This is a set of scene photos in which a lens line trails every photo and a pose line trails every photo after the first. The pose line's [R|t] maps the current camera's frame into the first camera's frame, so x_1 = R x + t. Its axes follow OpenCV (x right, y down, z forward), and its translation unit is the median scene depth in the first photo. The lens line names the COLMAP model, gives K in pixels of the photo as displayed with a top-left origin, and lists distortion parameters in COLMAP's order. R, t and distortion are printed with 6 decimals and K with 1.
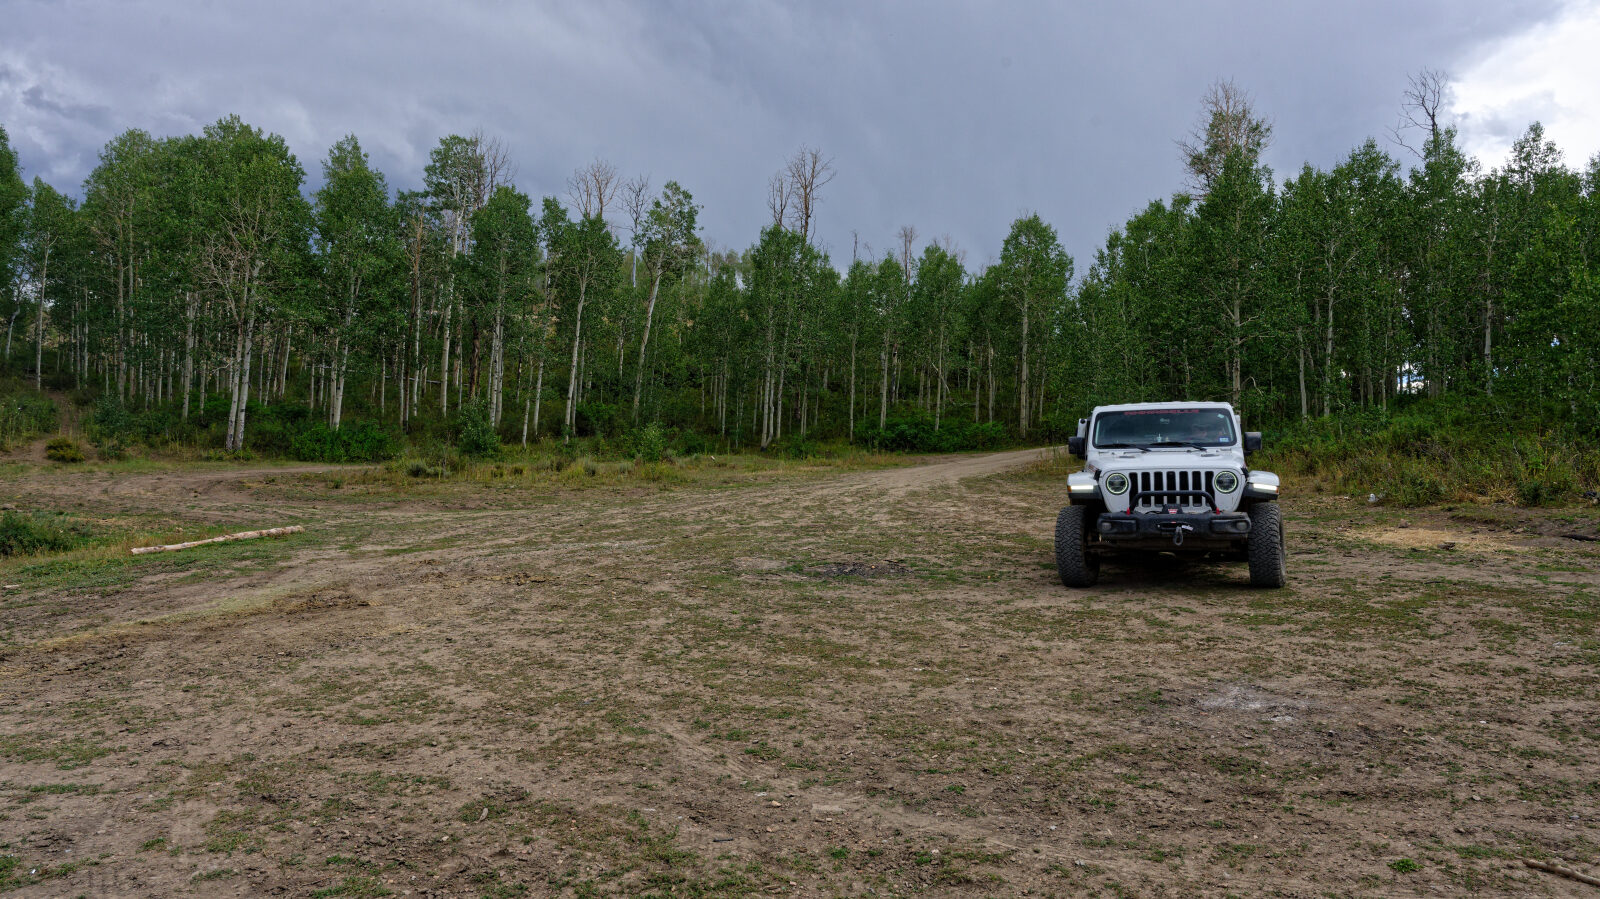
lens RADIAL K [[1044.3, 0, 798.6], [0, 1044.3, 446.9], [0, 0, 1]] dist [-0.014967, 0.006584]
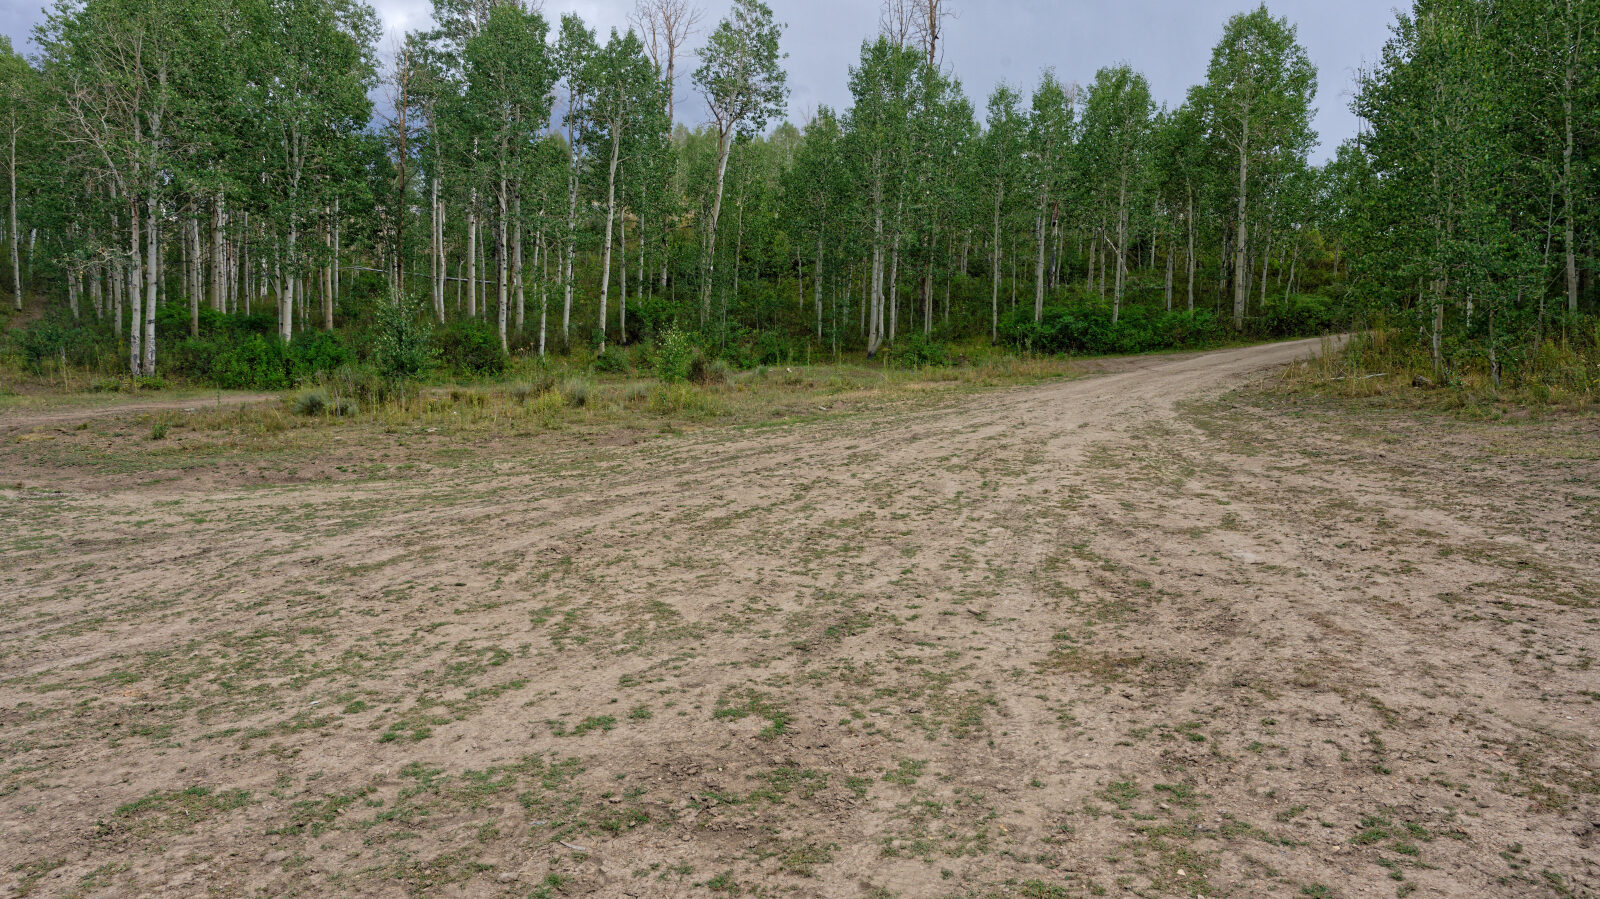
lens RADIAL K [[1044.3, 0, 799.6], [0, 1044.3, 458.6], [0, 0, 1]] dist [-0.014967, 0.006584]
pose [[0.989156, -0.009604, -0.146557, 0.021440], [0.025032, 0.994284, 0.103796, -0.002639], [0.144723, -0.106339, 0.983742, 0.247872]]
